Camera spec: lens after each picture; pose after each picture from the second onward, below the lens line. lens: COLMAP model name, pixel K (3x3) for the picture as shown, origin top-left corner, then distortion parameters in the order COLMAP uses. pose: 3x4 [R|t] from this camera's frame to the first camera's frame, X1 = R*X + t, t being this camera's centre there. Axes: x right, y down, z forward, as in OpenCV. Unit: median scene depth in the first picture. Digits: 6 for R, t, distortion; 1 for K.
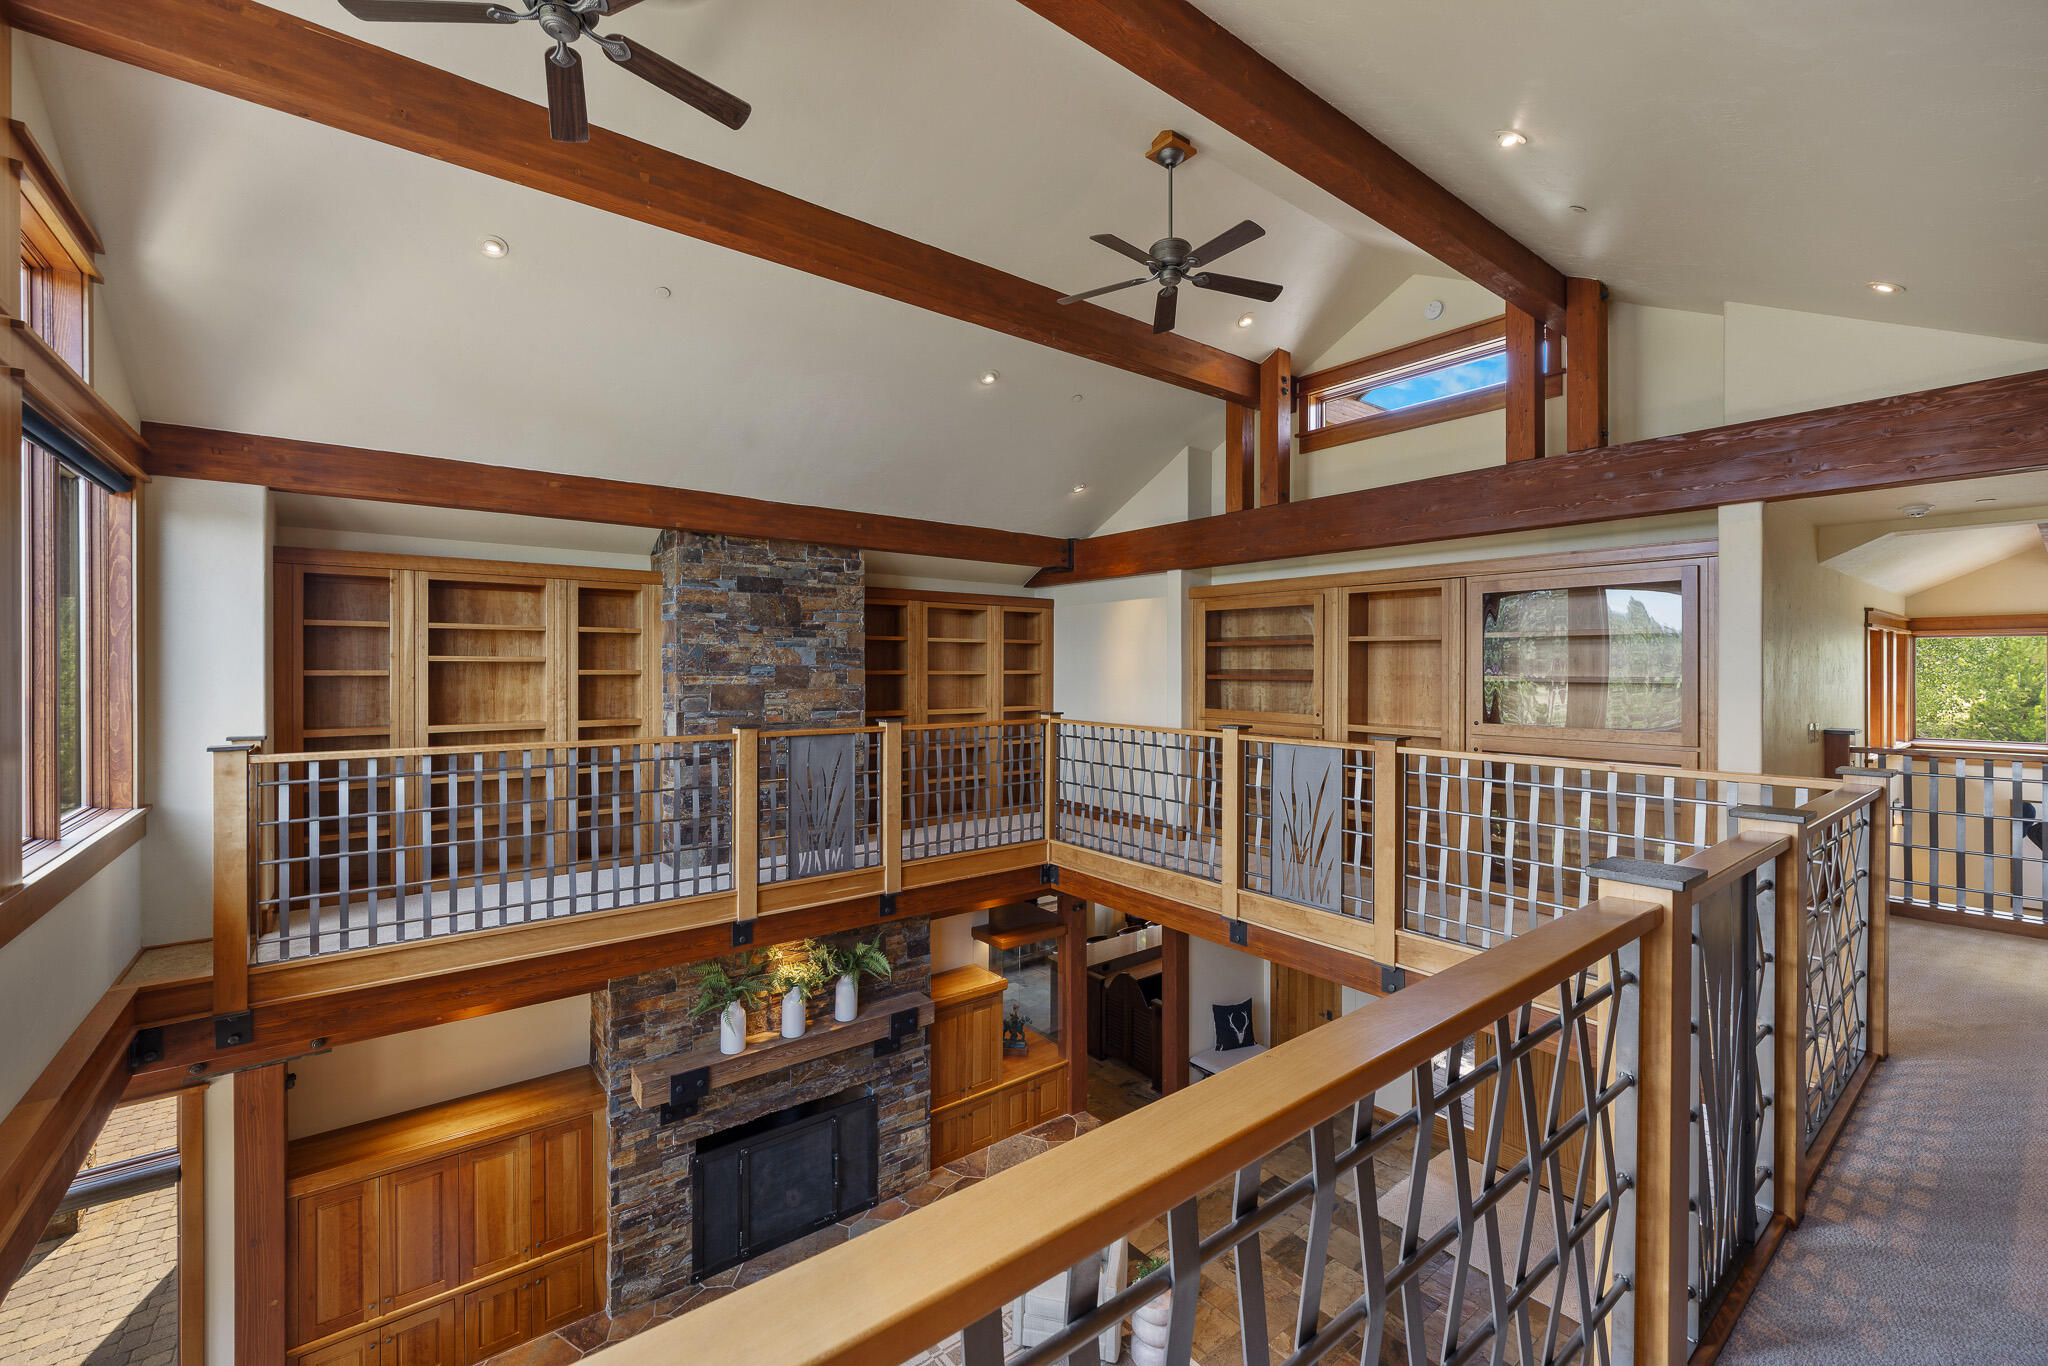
lens RADIAL K [[841.3, 0, 1022.6], [0, 841.3, 660.3], [0, 0, 1]] dist [0.003154, -0.011202]
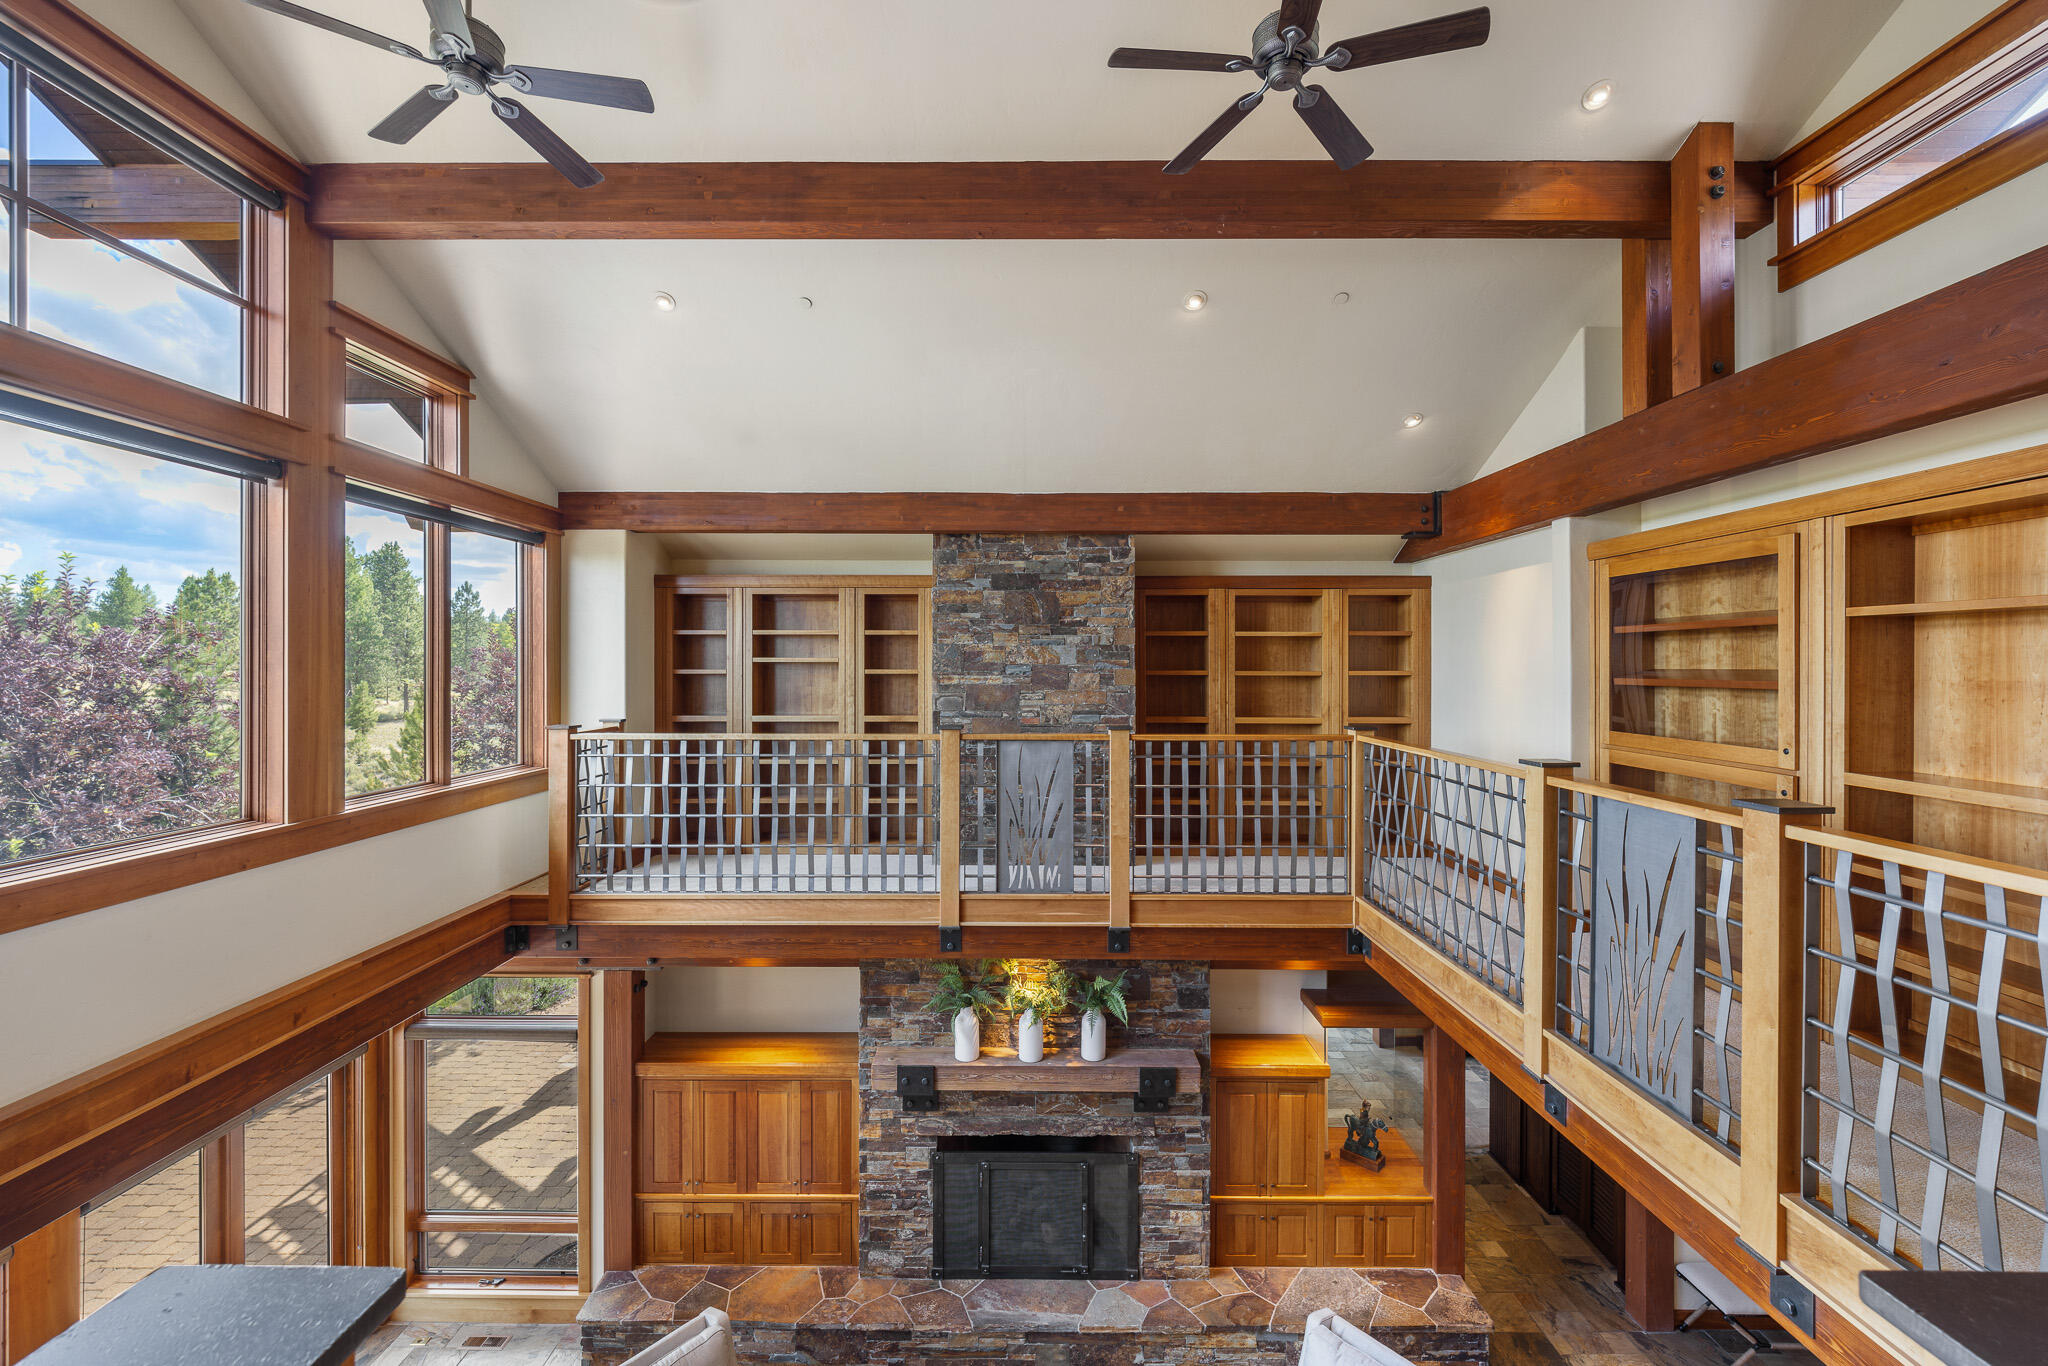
lens RADIAL K [[841.3, 0, 1022.6], [0, 841.3, 660.3], [0, 0, 1]] dist [0.003154, -0.011202]
pose [[0.783760, -0.006345, -0.621032, 0.302543], [0.005439, 0.999980, -0.003352, 0.004076], [0.621040, -0.000750, 0.783778, 0.257614]]
